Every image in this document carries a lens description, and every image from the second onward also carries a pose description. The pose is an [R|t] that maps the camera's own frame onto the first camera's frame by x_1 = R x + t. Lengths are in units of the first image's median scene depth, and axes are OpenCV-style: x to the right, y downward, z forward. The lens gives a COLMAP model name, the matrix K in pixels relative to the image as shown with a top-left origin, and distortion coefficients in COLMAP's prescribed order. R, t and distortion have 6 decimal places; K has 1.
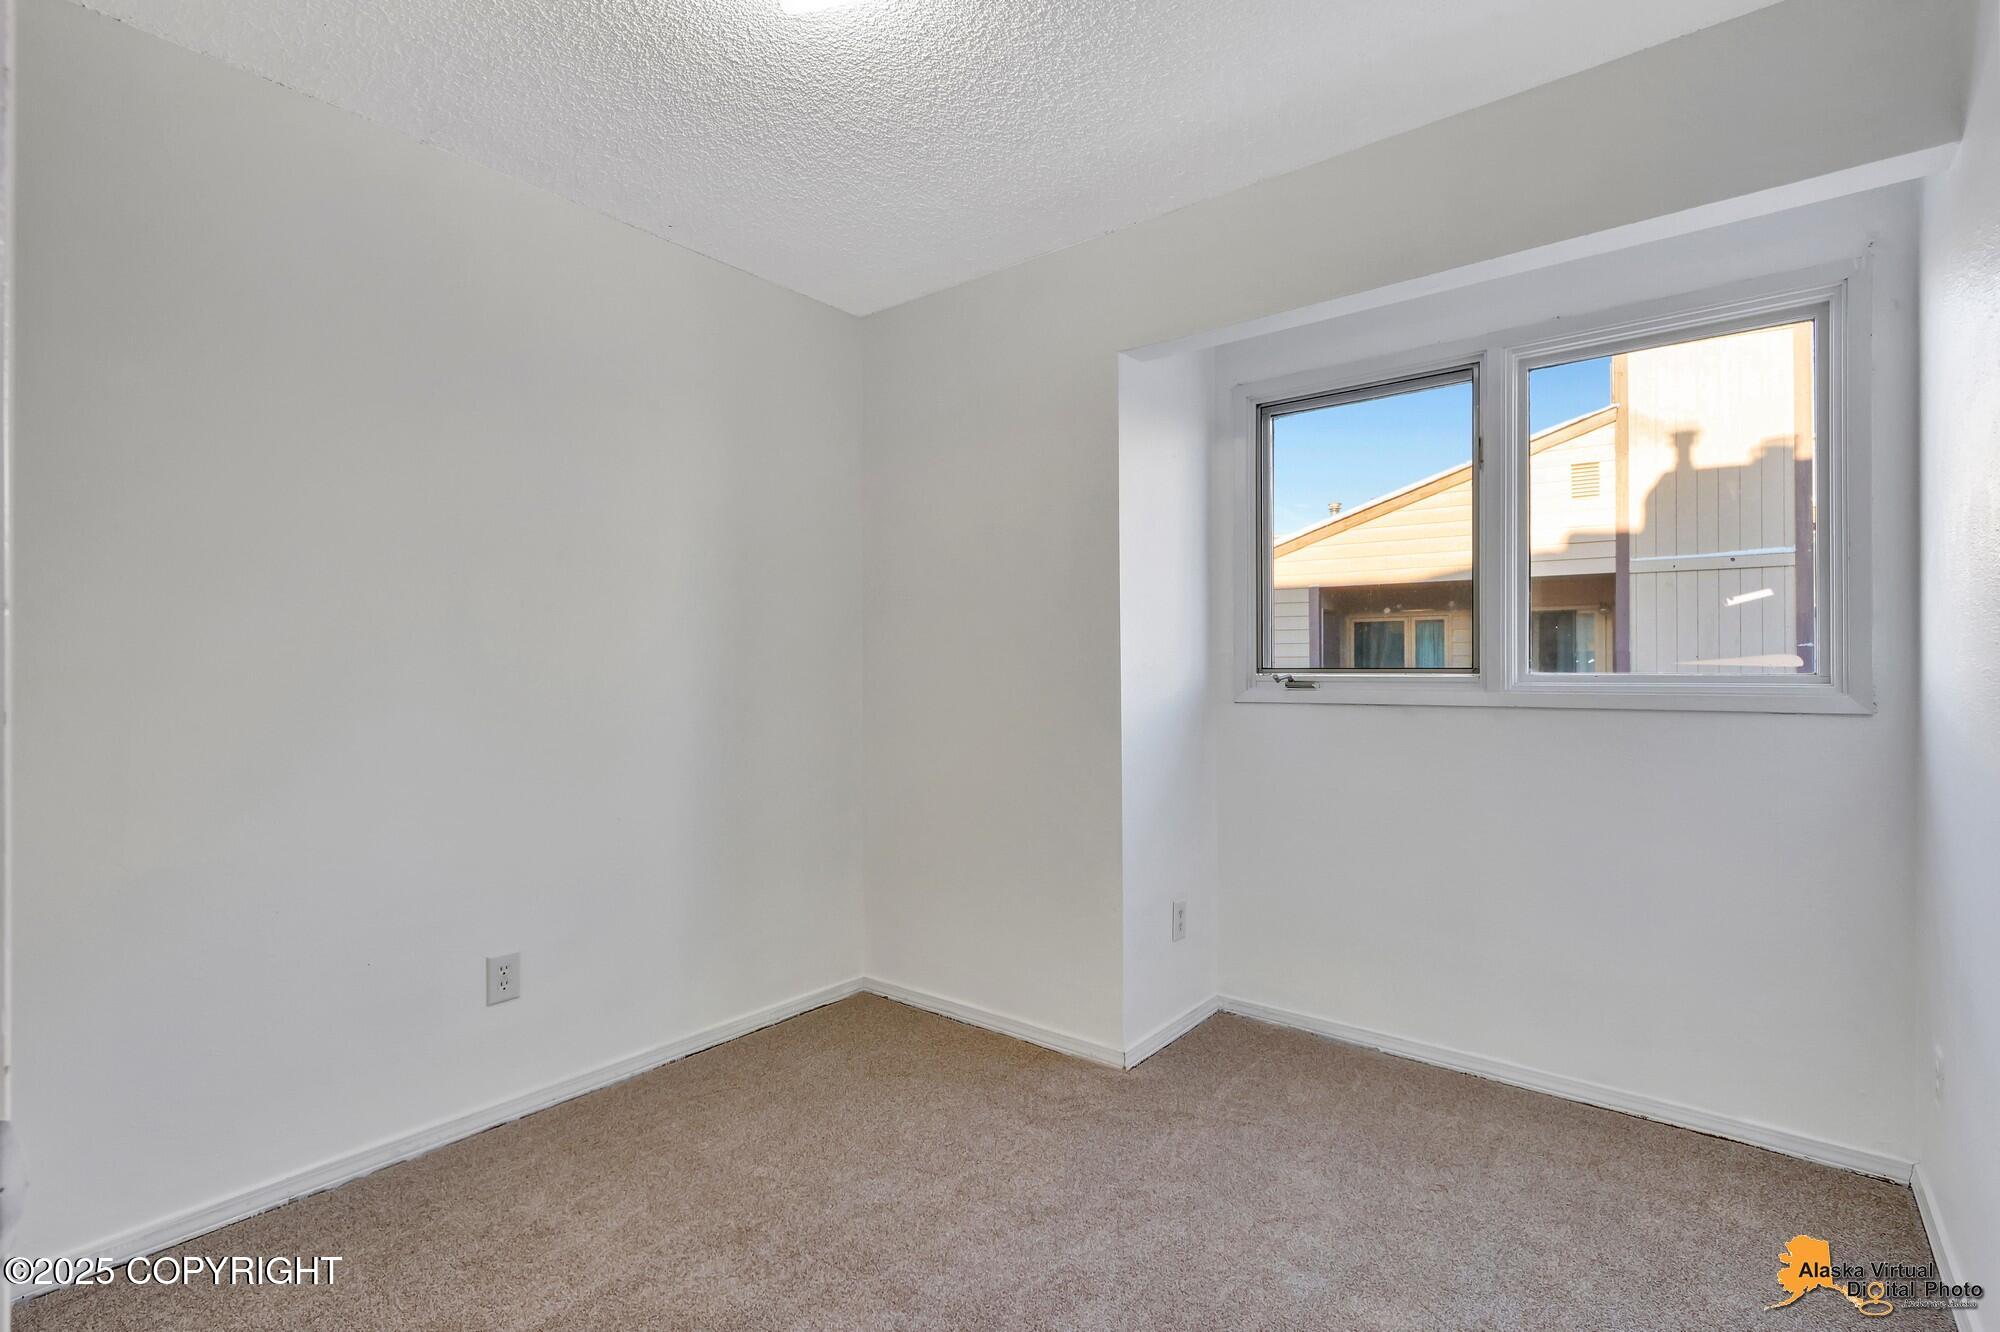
lens RADIAL K [[938.5, 0, 1000.0], [0, 938.5, 666.0], [0, 0, 1]] dist [0.014043, -0.000315]
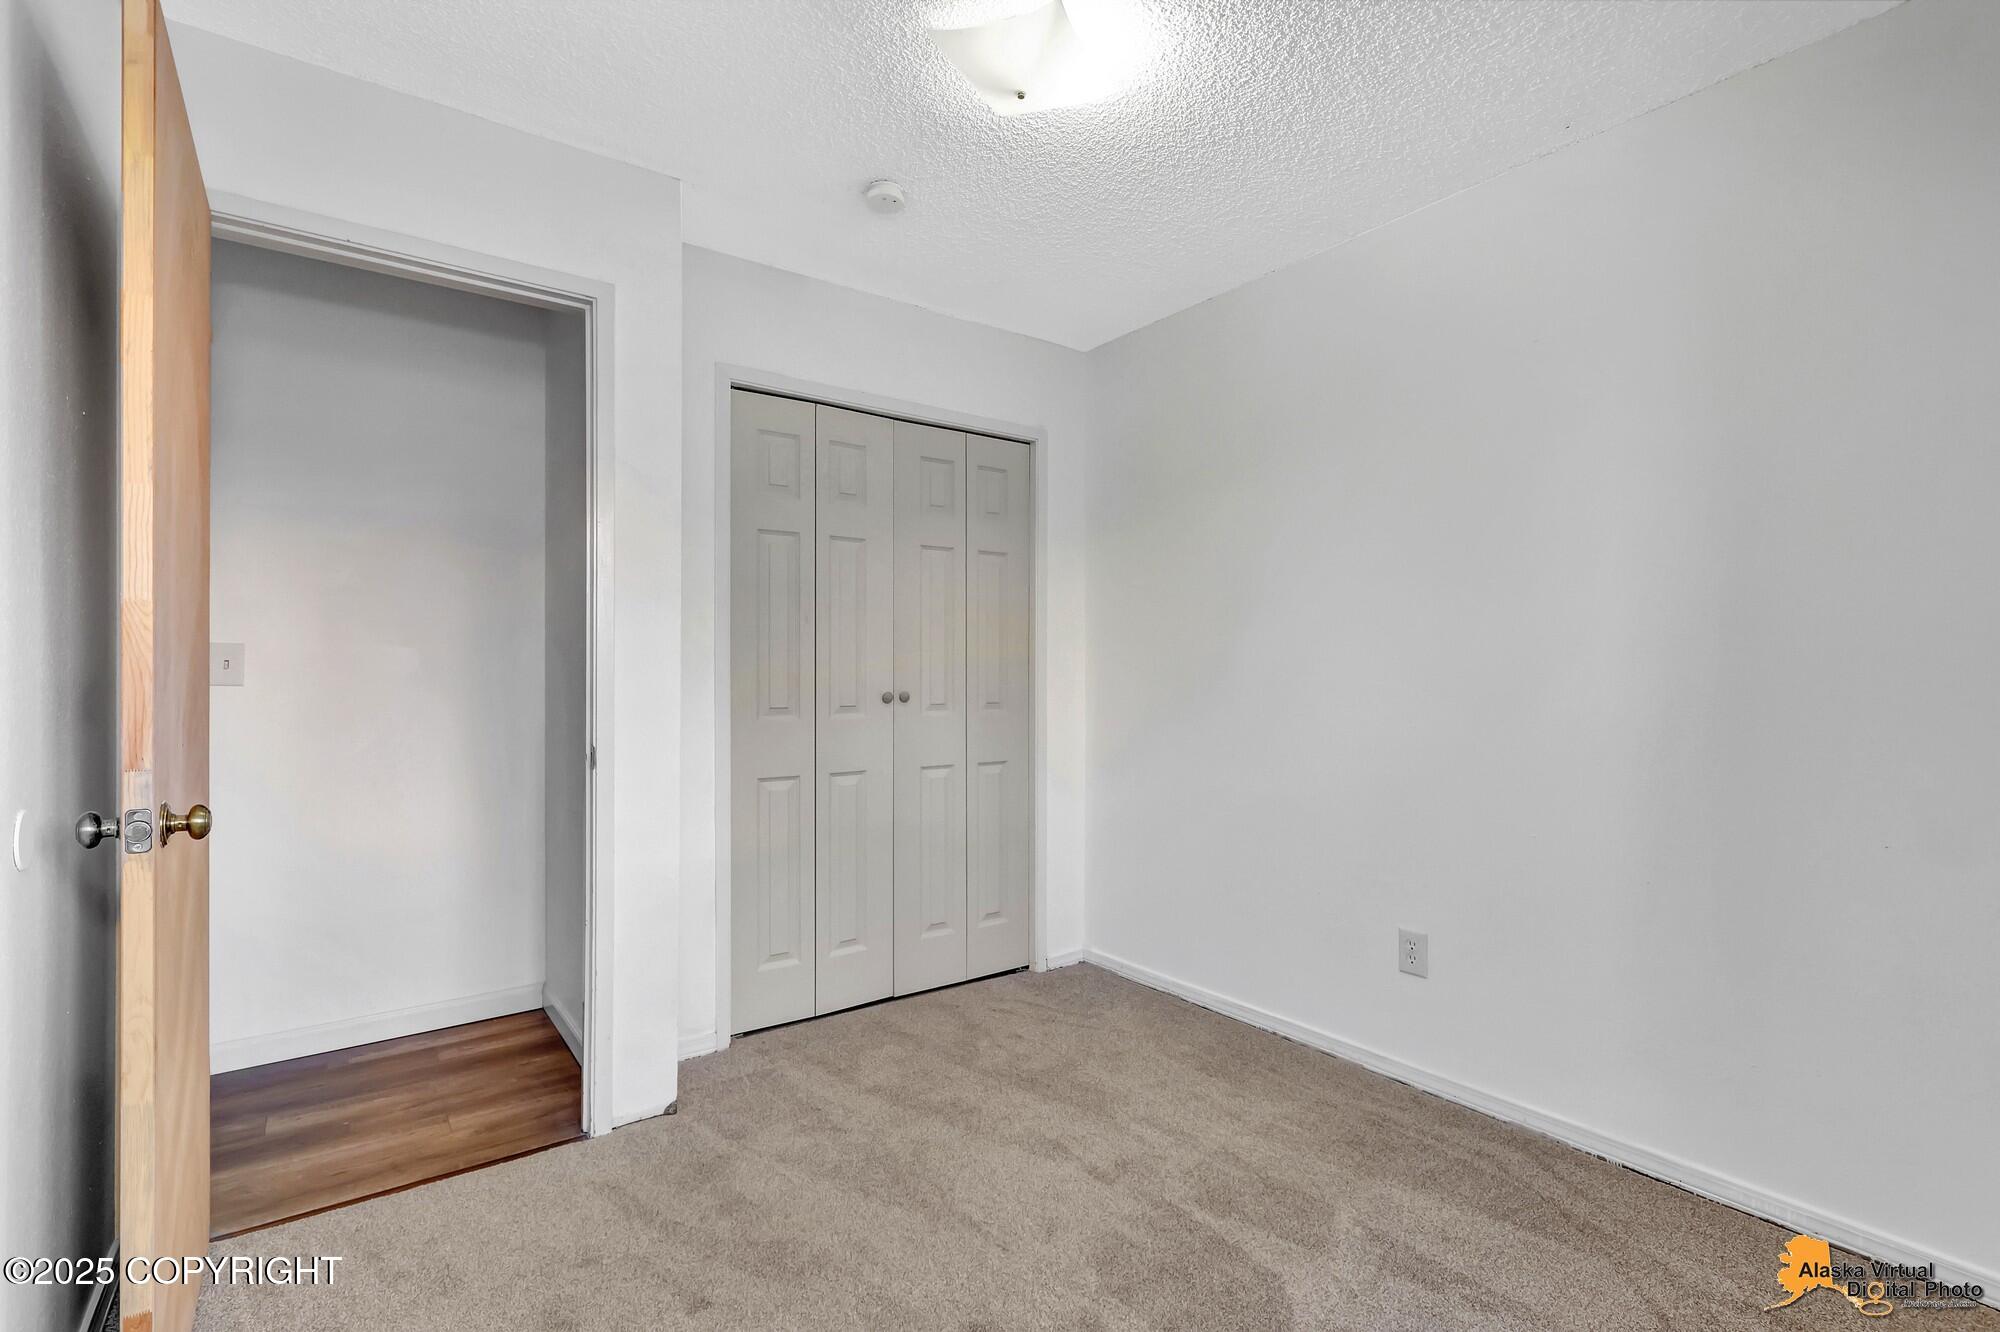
lens RADIAL K [[938.5, 0, 1000.0], [0, 938.5, 666.0], [0, 0, 1]] dist [0.014043, -0.000315]
pose [[-0.252306, -0.003192, -0.967642, 0.668032], [0.000675, 0.999994, -0.003475, 0.001434], [0.967647, -0.001530, -0.252302, 0.831575]]
